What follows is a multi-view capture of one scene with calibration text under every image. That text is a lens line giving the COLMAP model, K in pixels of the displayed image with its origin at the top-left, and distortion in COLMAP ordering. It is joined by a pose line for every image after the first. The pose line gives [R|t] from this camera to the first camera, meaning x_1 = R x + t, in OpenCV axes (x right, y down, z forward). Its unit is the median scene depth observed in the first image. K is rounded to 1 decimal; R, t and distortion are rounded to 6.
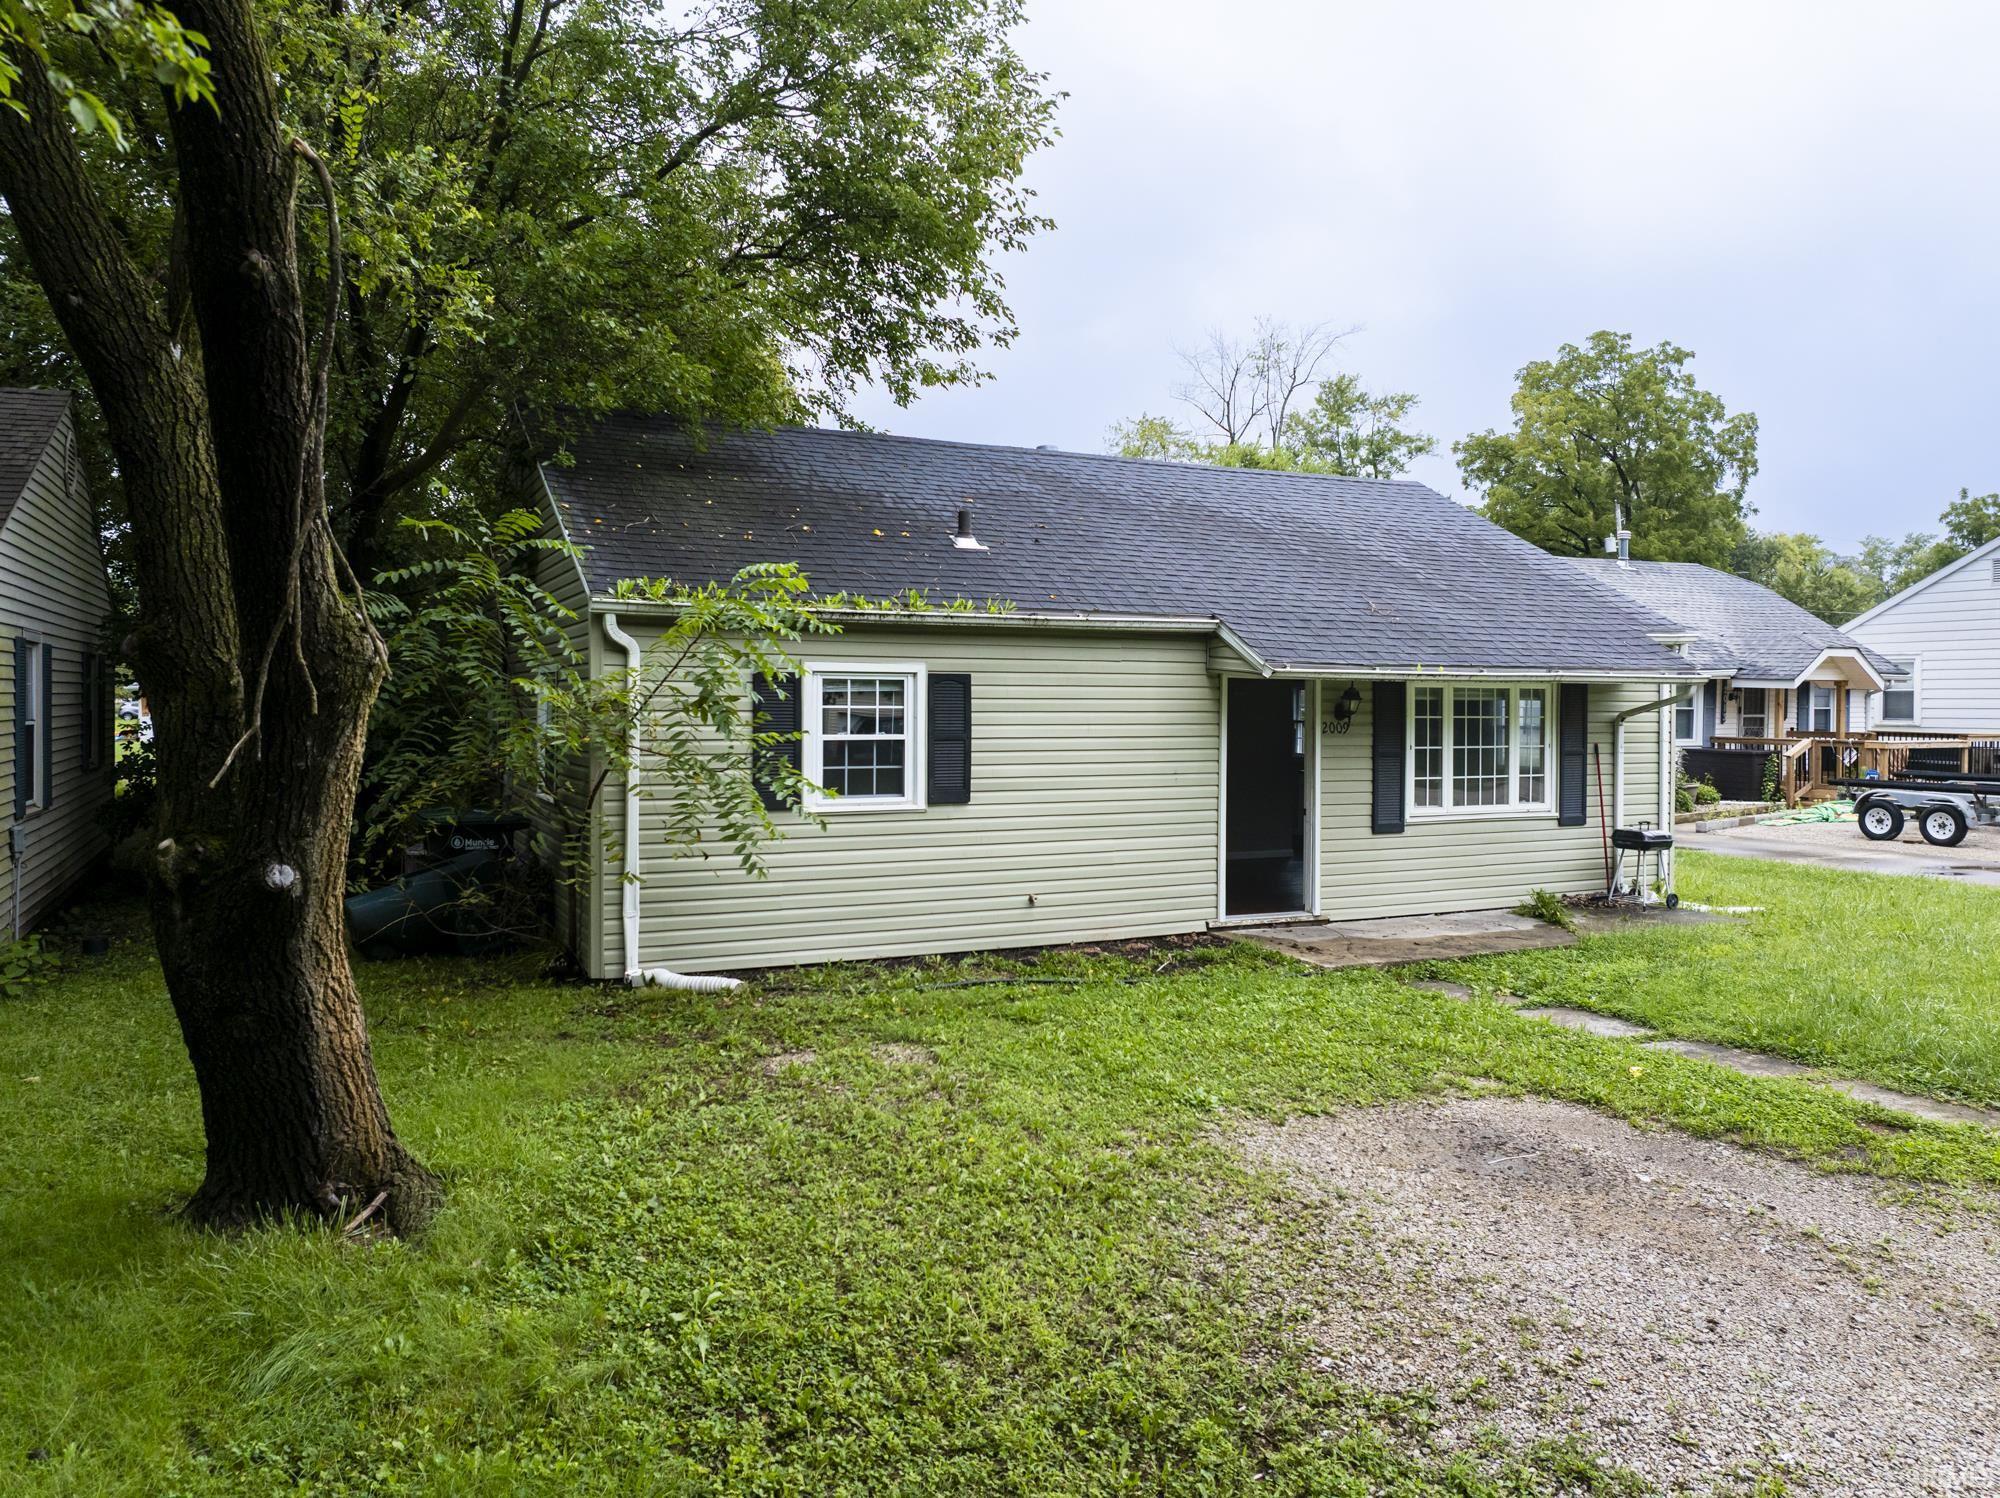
lens RADIAL K [[1439.5, 0, 1000.0], [0, 1439.5, 749.0], [0, 0, 1]] dist [-0.015352, -0.003450]
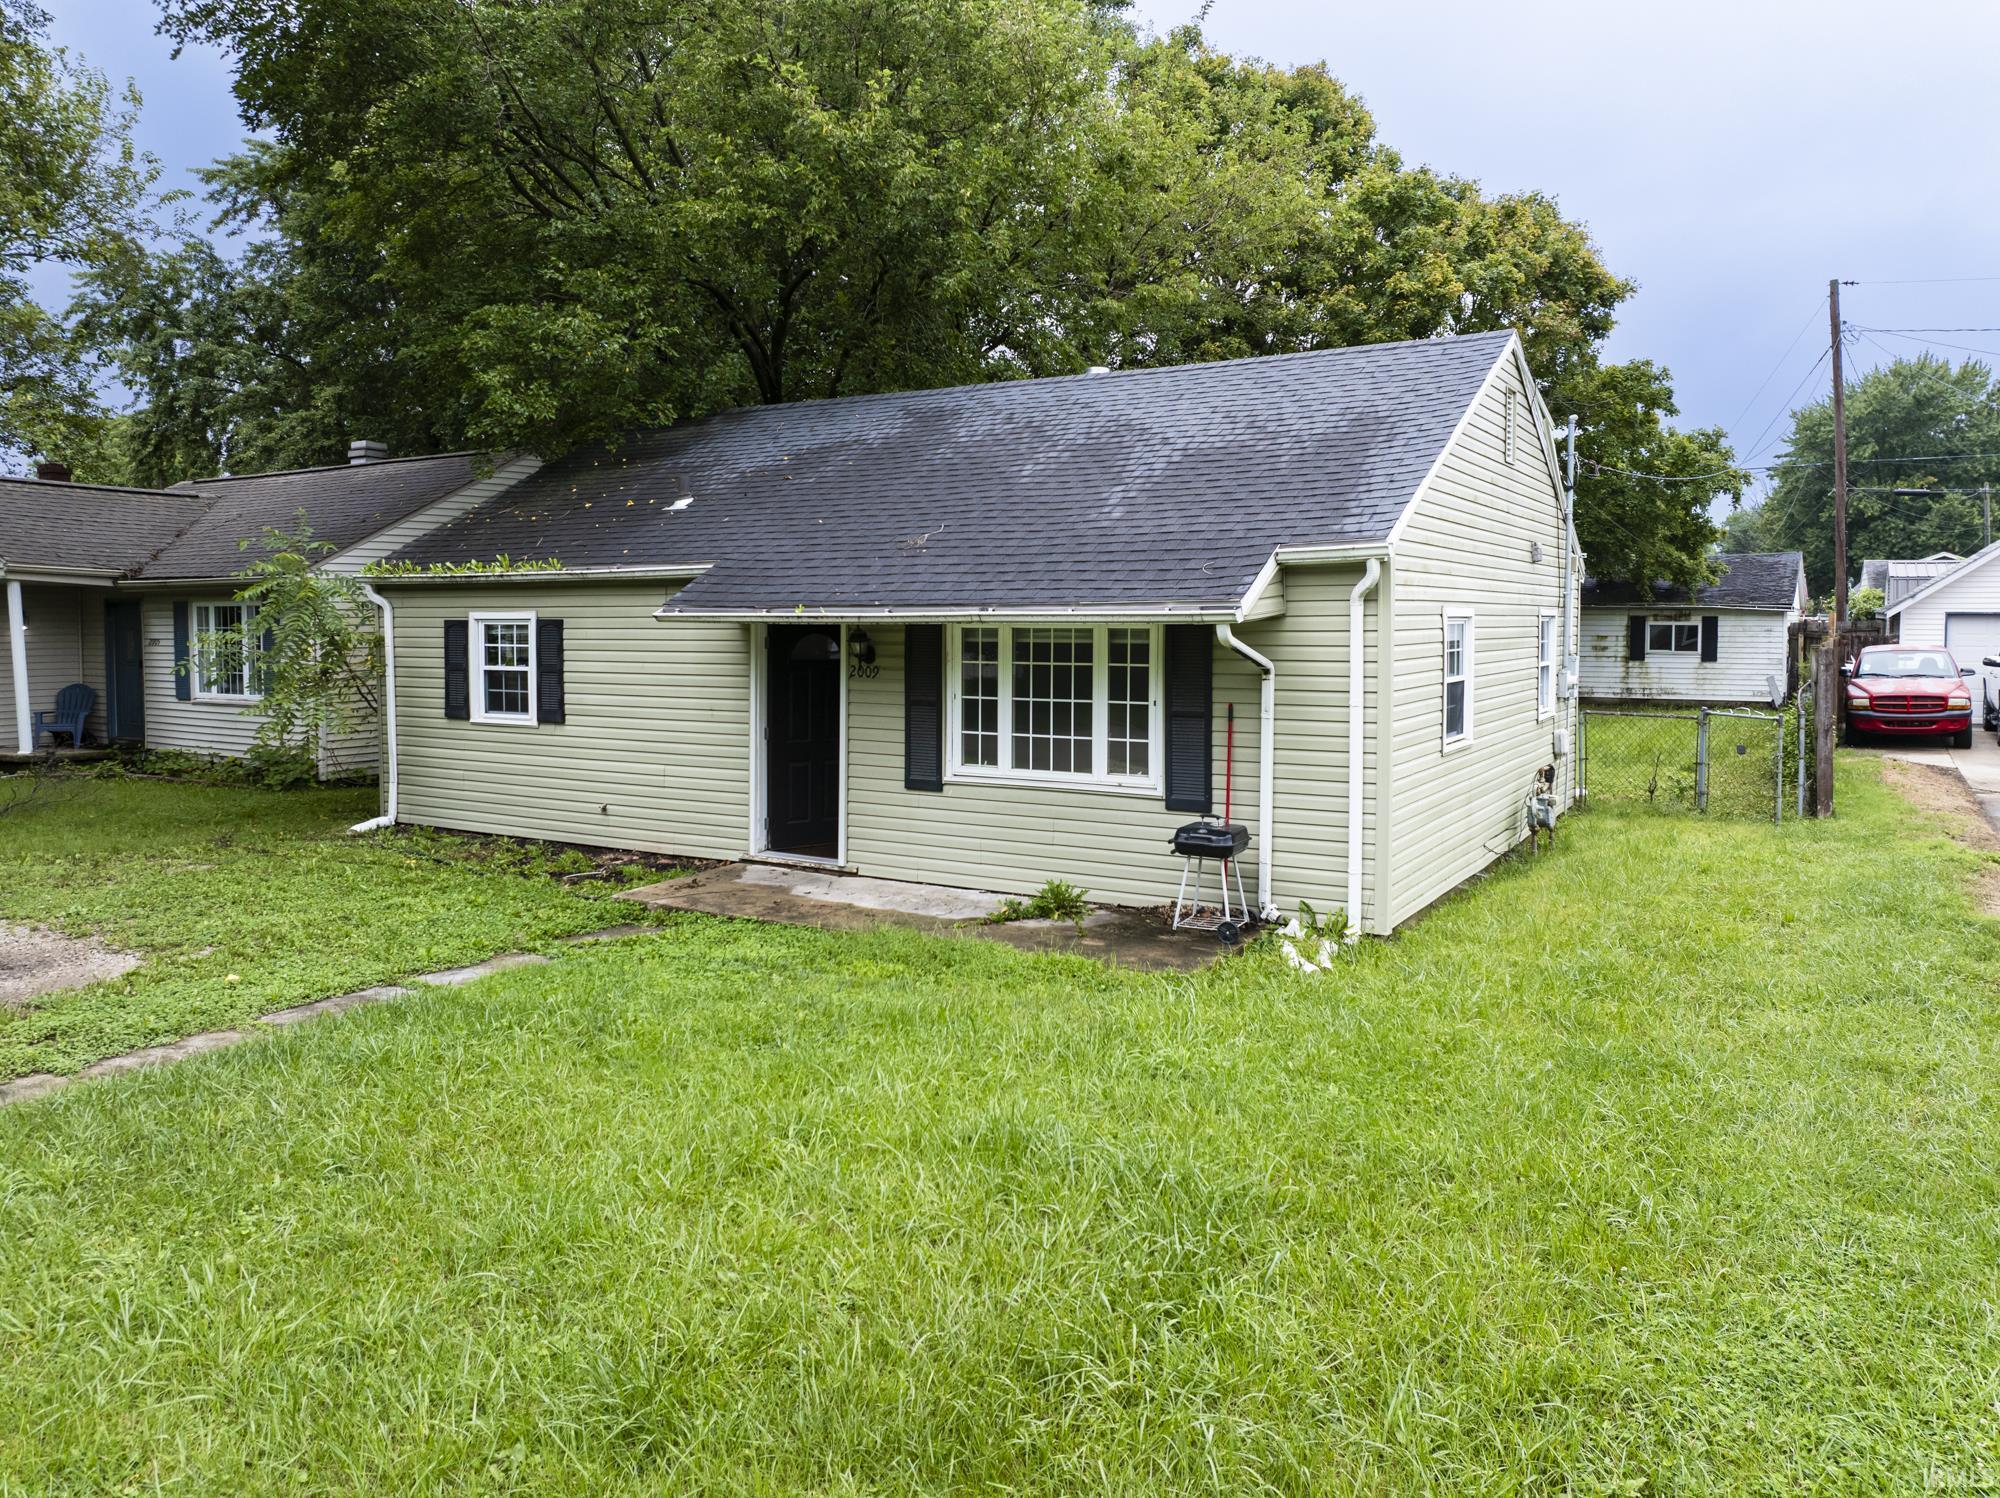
lens RADIAL K [[1439.5, 0, 1000.0], [0, 1439.5, 749.0], [0, 0, 1]] dist [-0.015352, -0.003450]
pose [[0.538537, 0.071140, -0.839593, 1.057605], [-0.025887, 0.997356, 0.067903, -0.029844], [0.842204, -0.014834, 0.538955, 0.556385]]
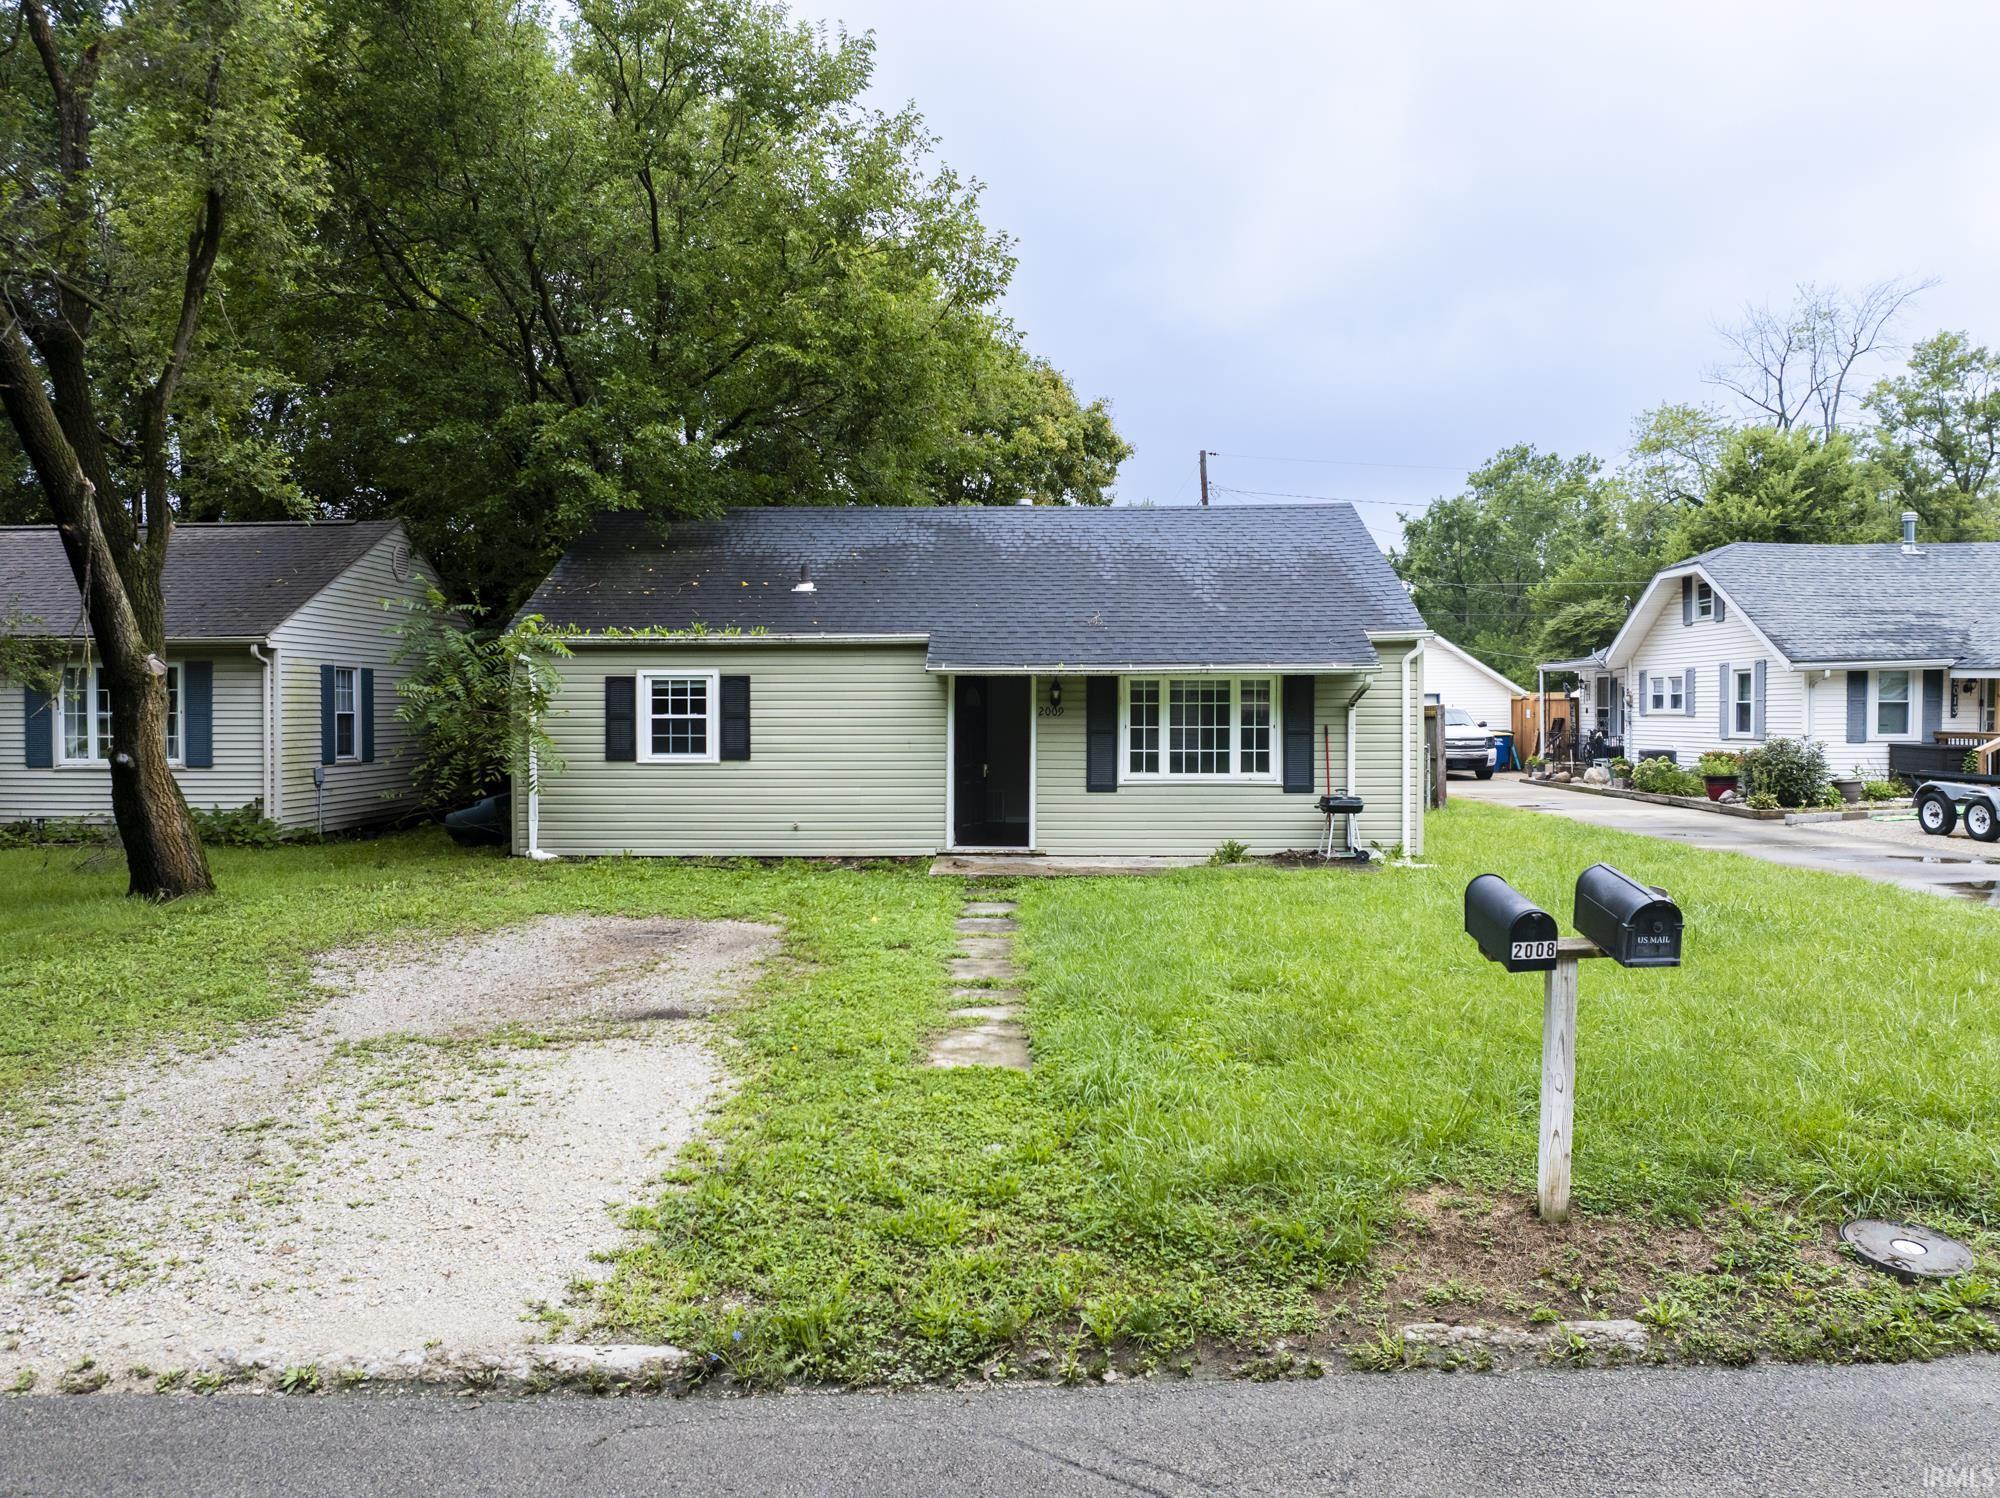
lens RADIAL K [[1439.5, 0, 1000.0], [0, 1439.5, 749.0], [0, 0, 1]] dist [-0.015352, -0.003450]
pose [[0.890742, 0.004908, -0.454483, 0.787082], [-0.008995, 0.999936, -0.006831, 0.029466], [0.454421, 0.010173, 0.890729, -0.212006]]
